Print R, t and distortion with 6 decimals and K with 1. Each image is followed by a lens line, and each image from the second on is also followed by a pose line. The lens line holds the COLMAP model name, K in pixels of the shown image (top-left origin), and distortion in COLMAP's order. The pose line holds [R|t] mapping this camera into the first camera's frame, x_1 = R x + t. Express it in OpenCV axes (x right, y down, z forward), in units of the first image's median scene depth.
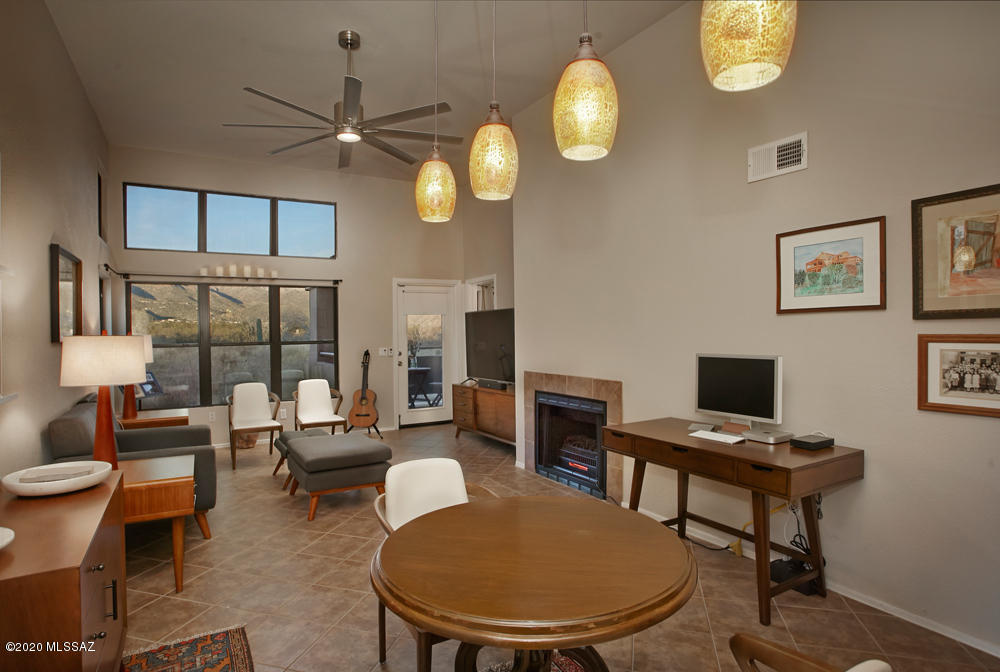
lens RADIAL K [[535.5, 0, 491.8], [0, 535.5, 335.2], [0, 0, 1]] dist [-0.049877, 0.011285]
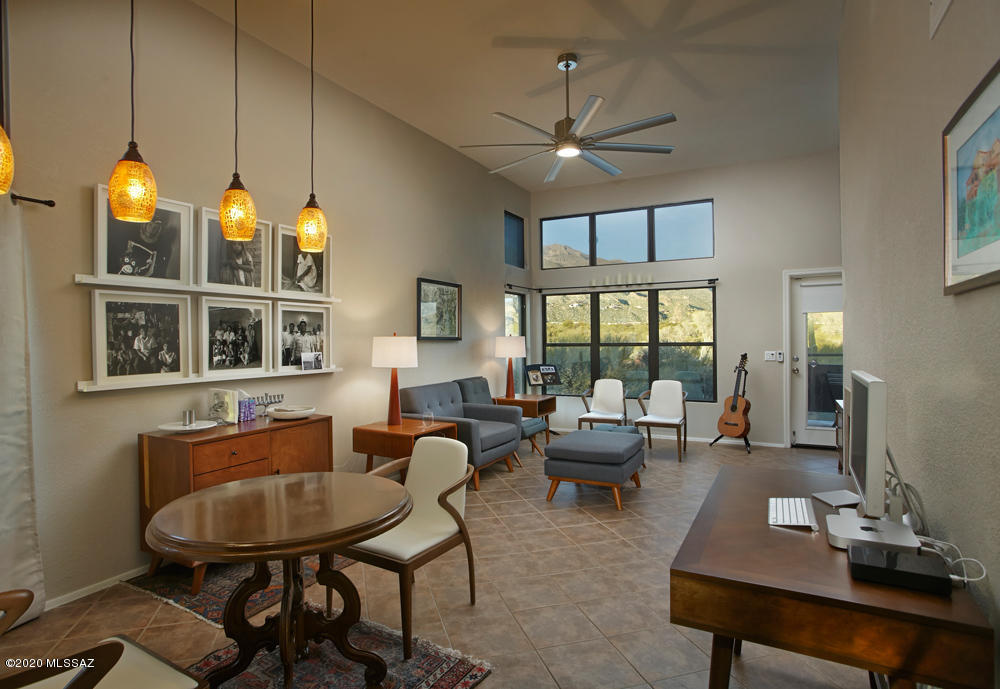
lens RADIAL K [[531.7, 0, 490.4], [0, 531.7, 338.0], [0, 0, 1]] dist [-0.035804, 0.000335]
pose [[0.531316, 0.009050, -0.847125, 0.417682], [-0.005004, 0.999959, 0.007544, -0.004878], [0.847159, 0.000231, 0.531340, 0.219792]]
